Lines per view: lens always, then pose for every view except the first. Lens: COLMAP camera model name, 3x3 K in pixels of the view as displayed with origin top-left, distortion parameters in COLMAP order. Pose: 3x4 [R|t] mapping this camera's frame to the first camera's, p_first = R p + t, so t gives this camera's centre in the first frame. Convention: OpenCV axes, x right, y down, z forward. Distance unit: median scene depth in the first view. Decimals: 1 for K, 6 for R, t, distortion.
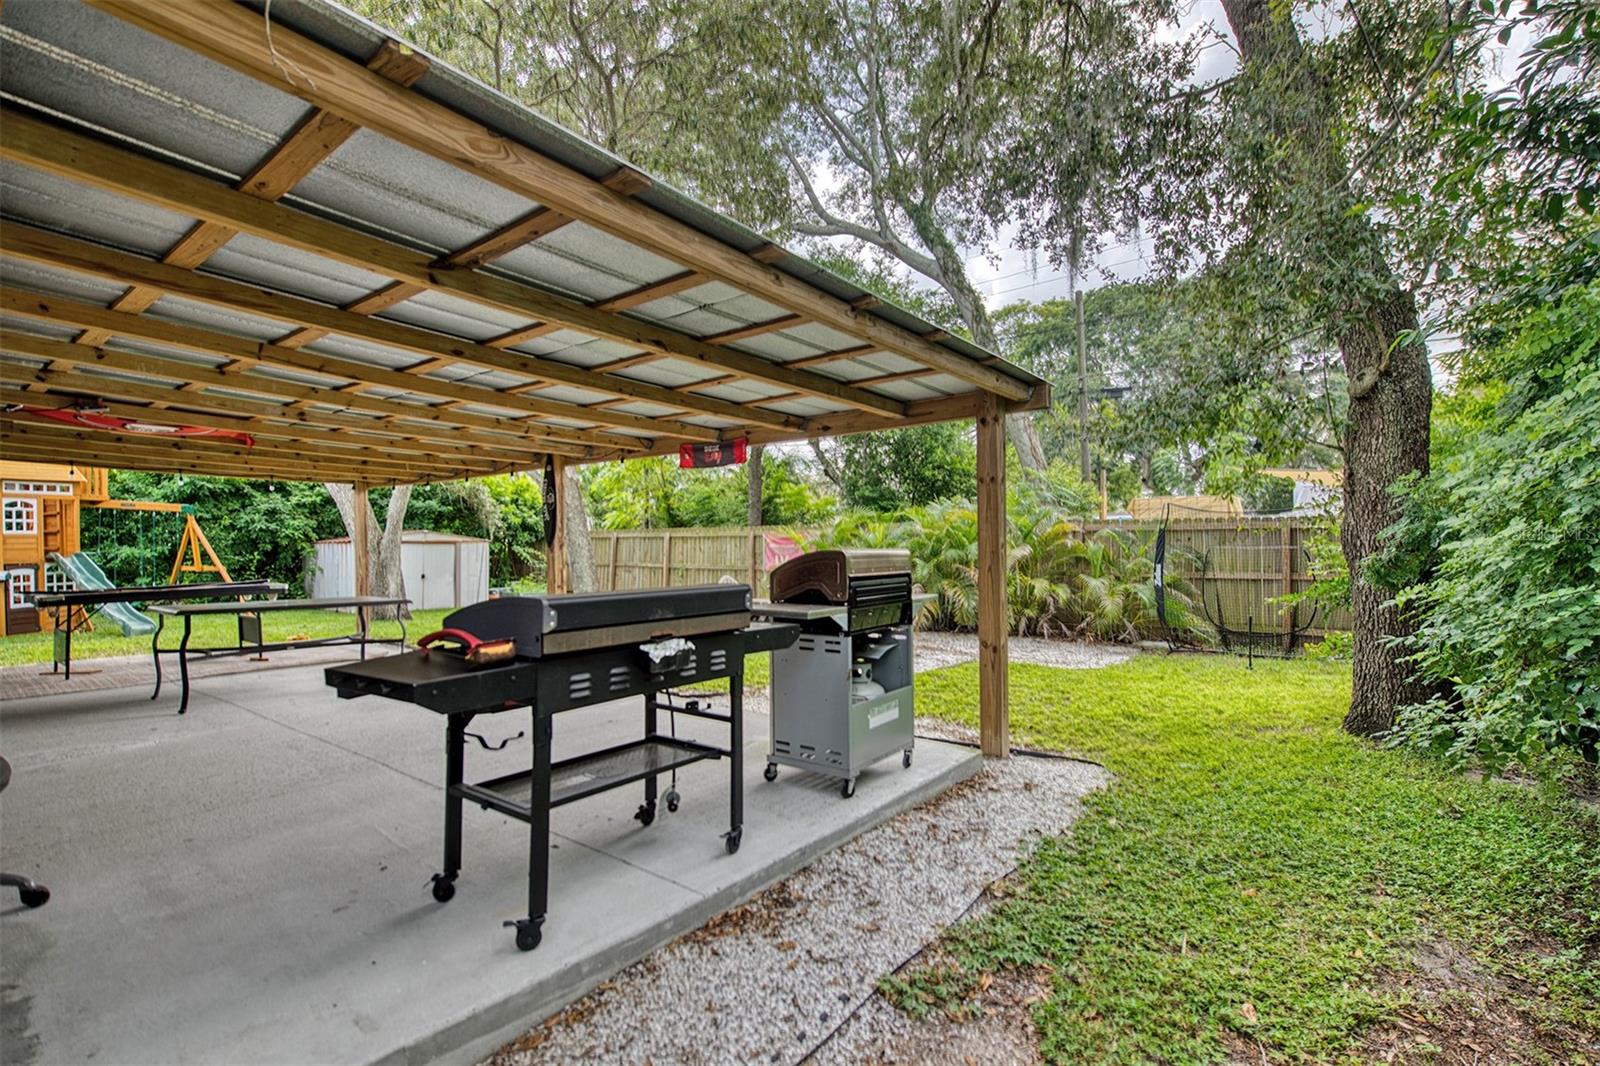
lens RADIAL K [[772.6, 0, 813.8], [0, 772.6, 537.9], [0, 0, 1]] dist [-0.018442, 0.000427]
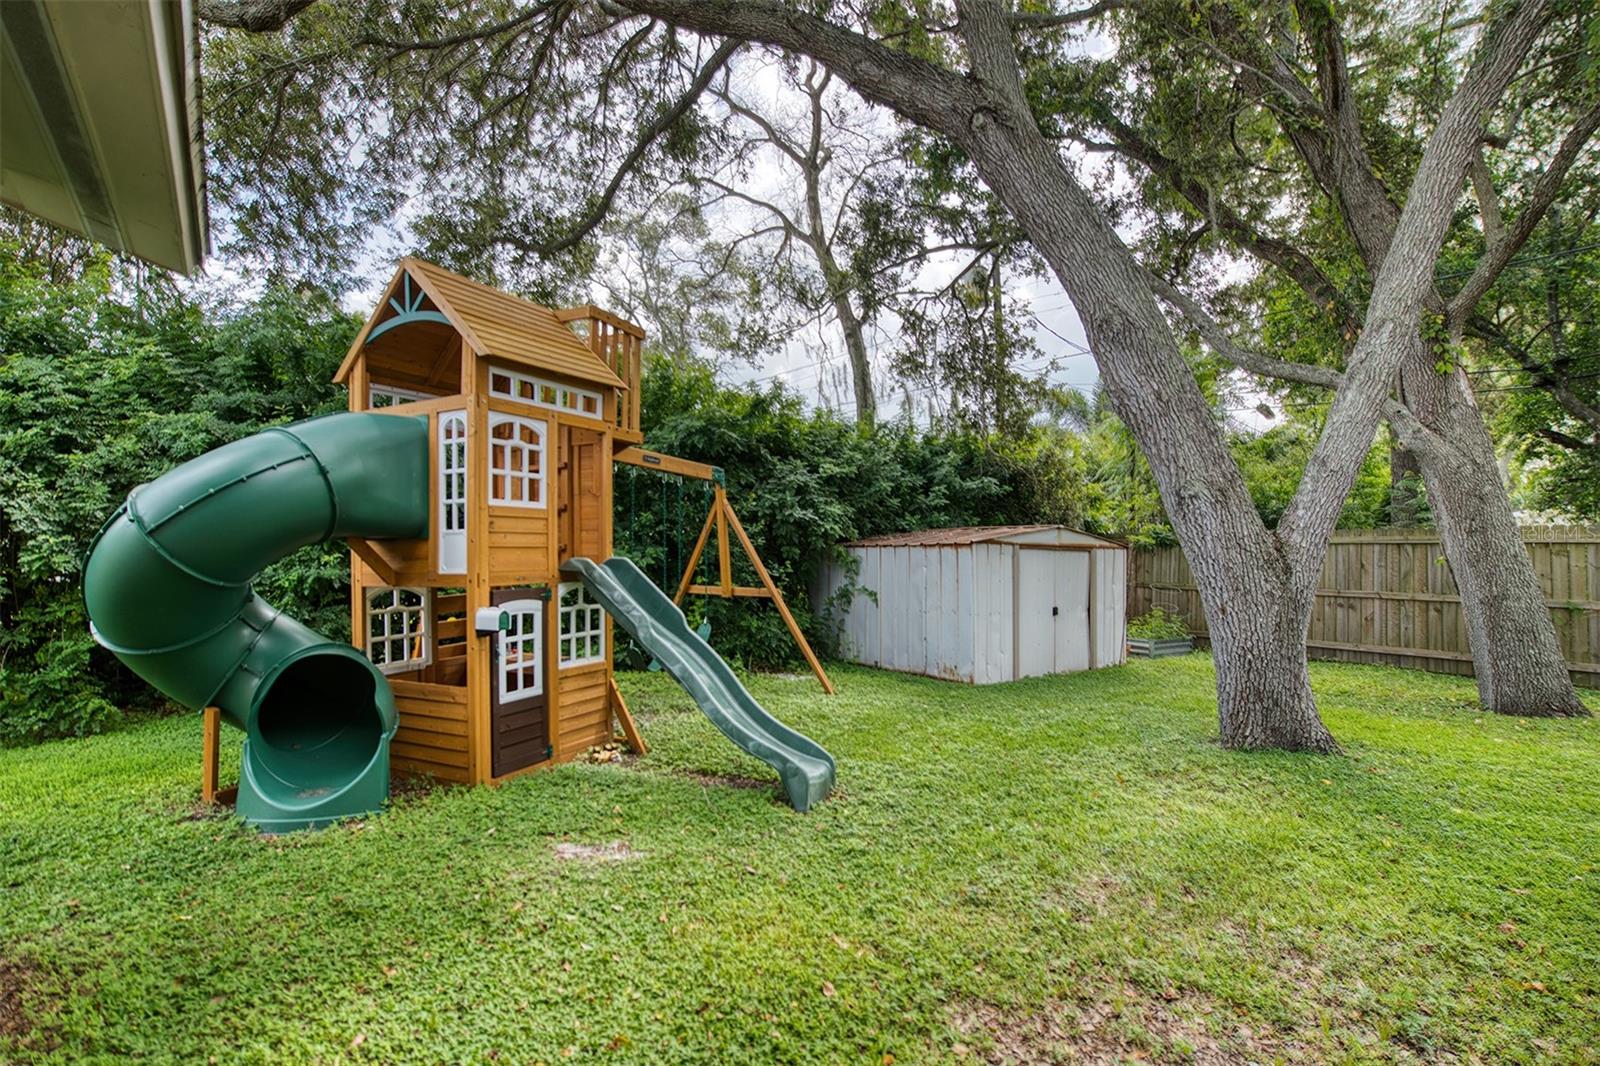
lens RADIAL K [[760.9, 0, 805.9], [0, 760.9, 540.5], [0, 0, 1]] dist [-0.011867, 0.000144]
pose [[0.967947, 0.009856, -0.250960, -0.778165], [-0.013047, 0.999854, -0.011055, 0.013175], [0.250815, 0.013975, 0.967934, 0.637449]]
